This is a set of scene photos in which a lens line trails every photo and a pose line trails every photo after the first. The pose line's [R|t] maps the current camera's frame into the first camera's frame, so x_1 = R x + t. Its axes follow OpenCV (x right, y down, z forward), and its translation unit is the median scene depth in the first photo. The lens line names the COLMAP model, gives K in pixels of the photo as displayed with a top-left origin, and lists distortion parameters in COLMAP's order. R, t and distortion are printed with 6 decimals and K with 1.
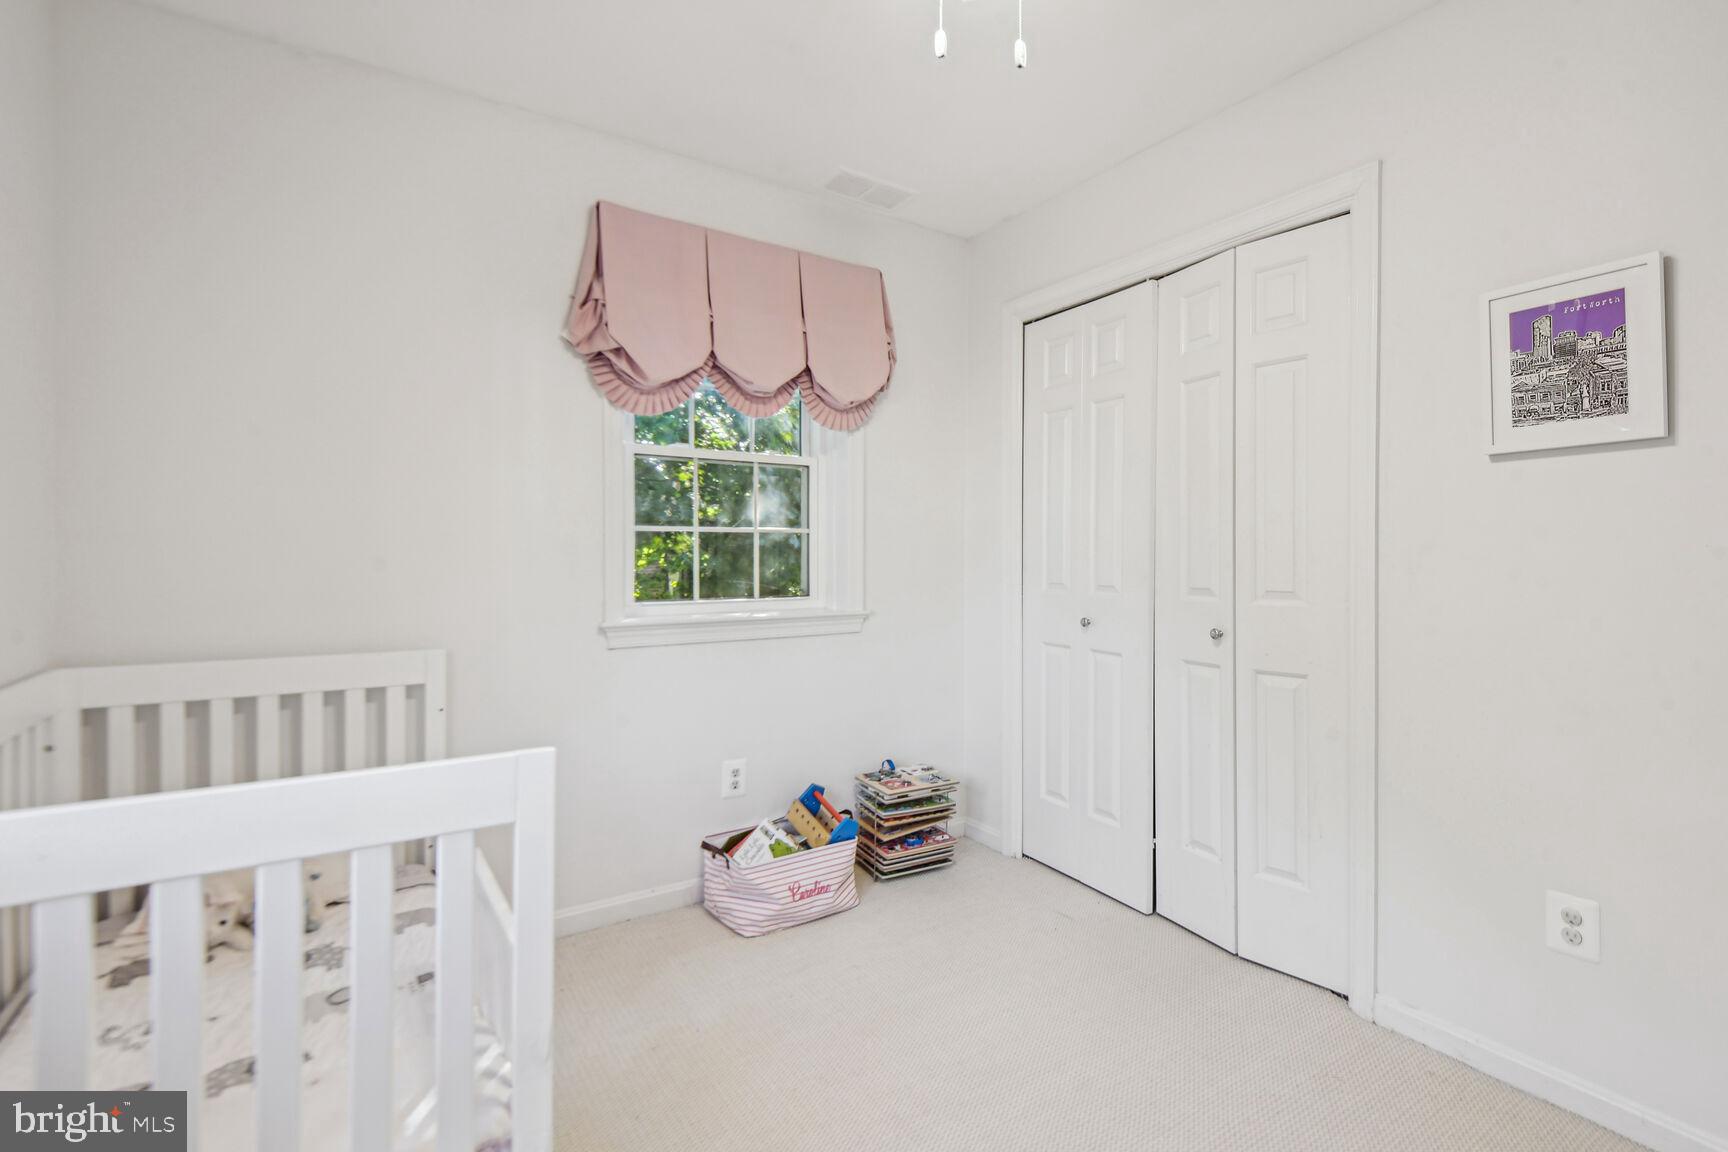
lens RADIAL K [[773.5, 0, 886.7], [0, 773.5, 562.2], [0, 0, 1]] dist [-0.000198, -0.000585]
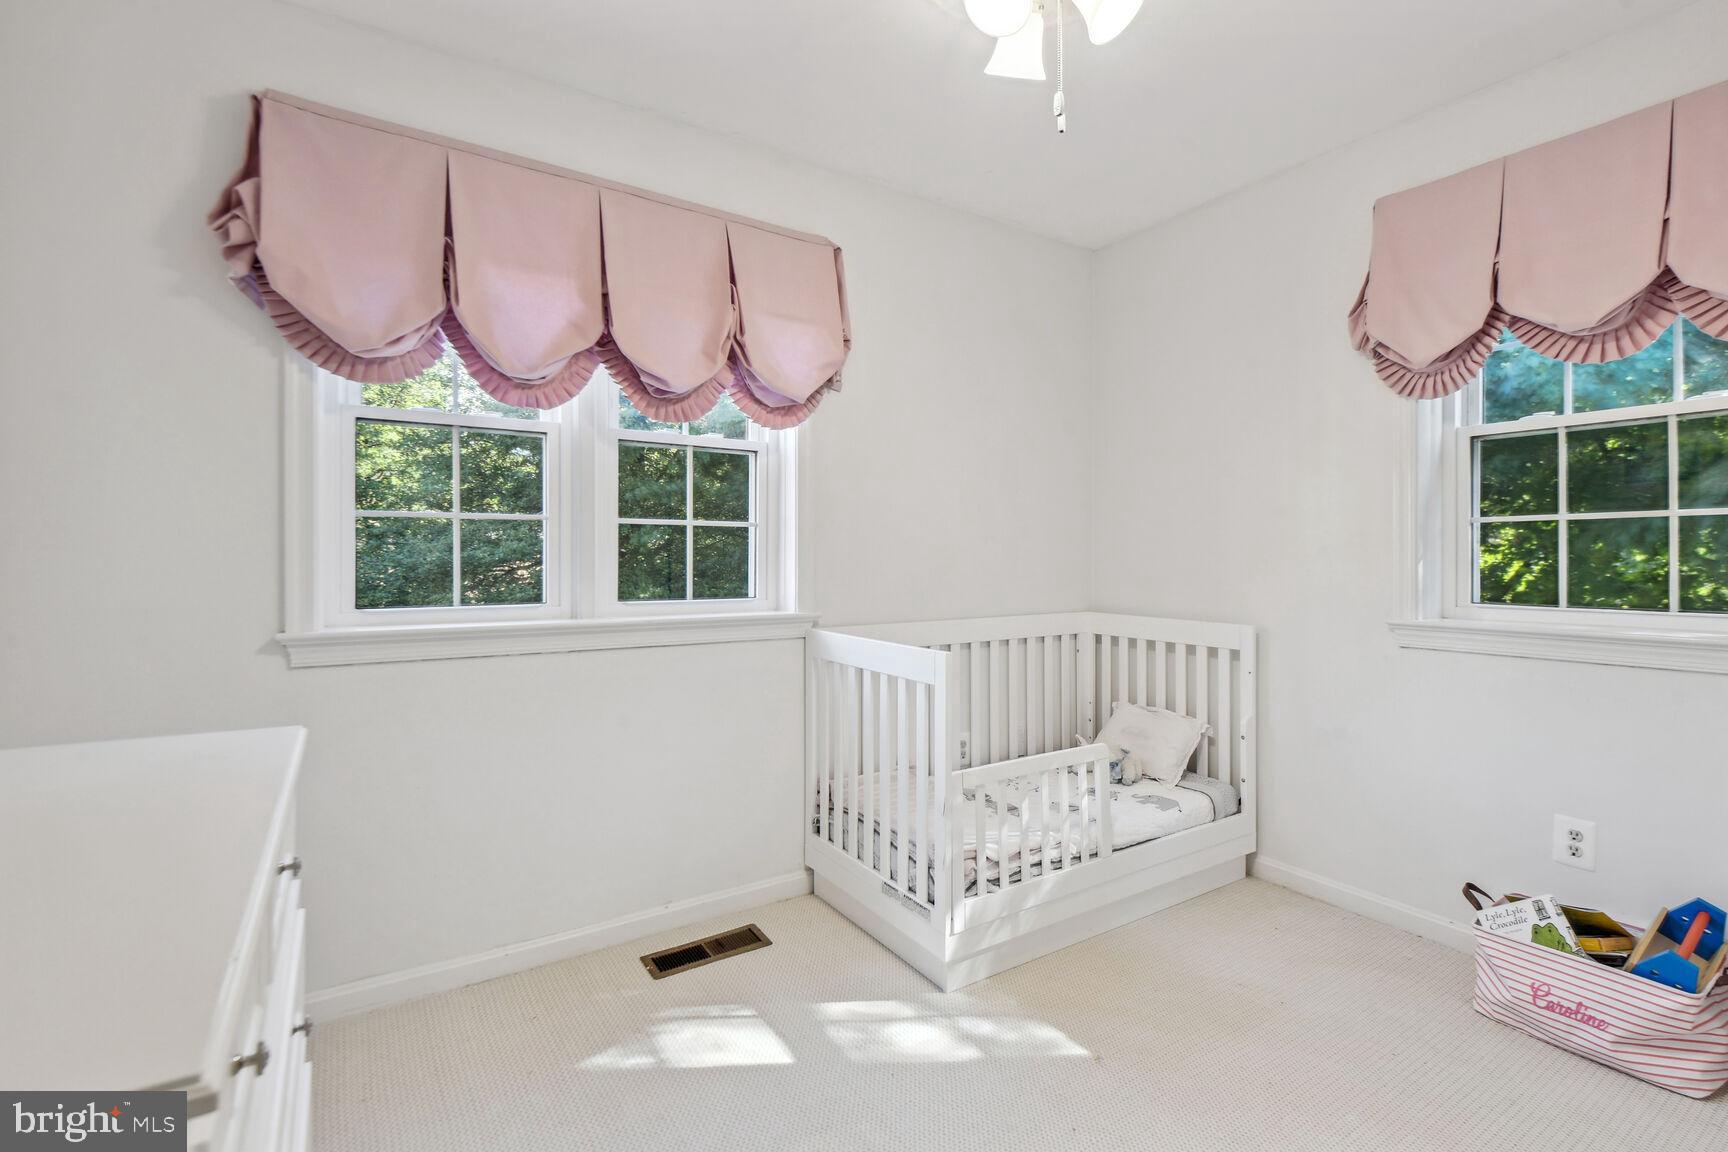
lens RADIAL K [[773.5, 0, 886.7], [0, 773.5, 562.2], [0, 0, 1]] dist [-0.000198, -0.000585]
pose [[0.015175, 0.010092, -0.999834, 0.606182], [-0.007337, 0.999923, 0.009981, 0.000217], [0.999858, 0.007184, 0.015247, 0.336234]]
